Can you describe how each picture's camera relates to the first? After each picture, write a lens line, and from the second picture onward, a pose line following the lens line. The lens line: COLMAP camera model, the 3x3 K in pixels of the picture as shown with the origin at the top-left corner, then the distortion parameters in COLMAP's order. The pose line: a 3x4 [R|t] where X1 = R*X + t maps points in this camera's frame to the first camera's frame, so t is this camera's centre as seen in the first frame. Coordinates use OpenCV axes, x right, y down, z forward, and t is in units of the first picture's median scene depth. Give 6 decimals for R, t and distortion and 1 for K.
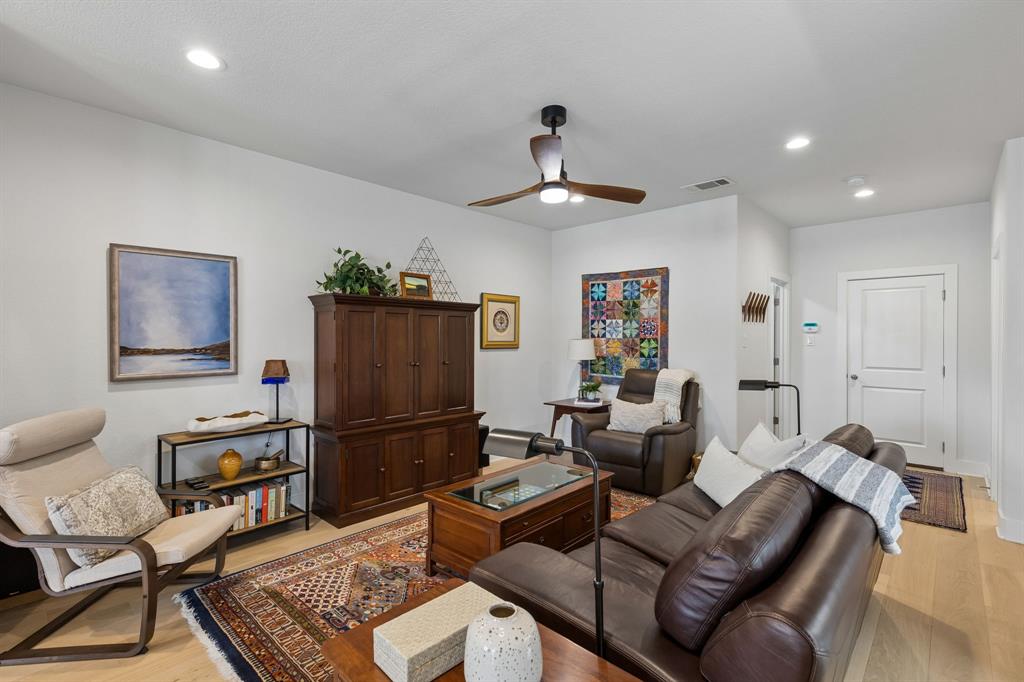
lens RADIAL K [[455.5, 0, 512.0], [0, 455.5, 341.0], [0, 0, 1]] dist [0.001352, 0.000431]
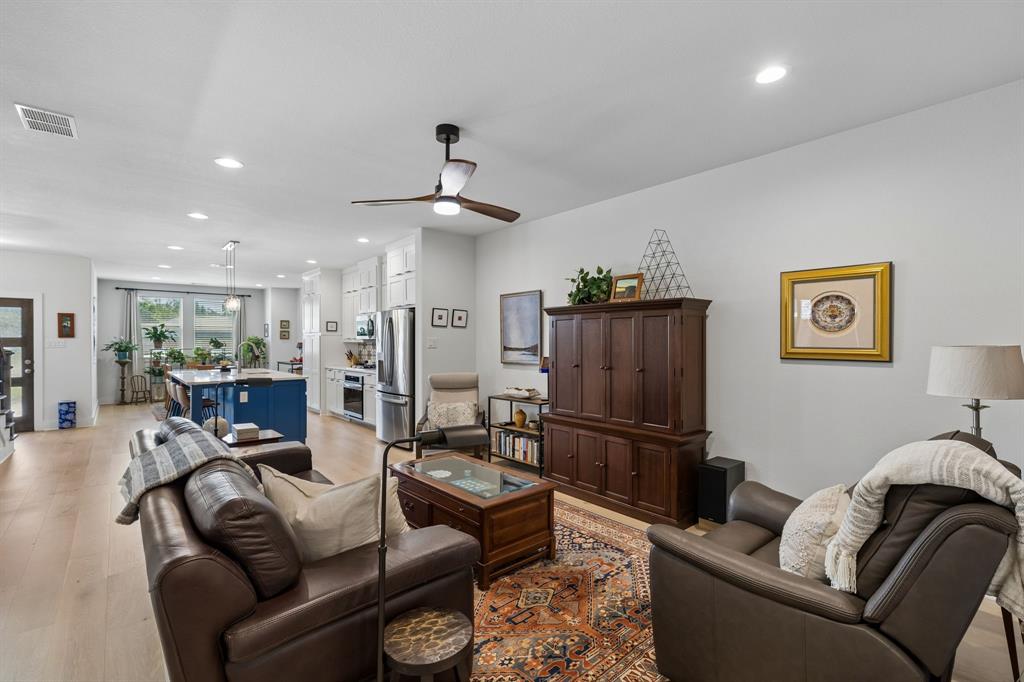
lens RADIAL K [[455.5, 0, 512.0], [0, 455.5, 341.0], [0, 0, 1]] dist [0.001352, 0.000431]
pose [[-0.089779, -0.002549, -0.995958, 0.947550], [-0.009460, 0.999954, -0.001707, -0.005411], [0.995917, 0.009268, -0.089799, 1.032405]]
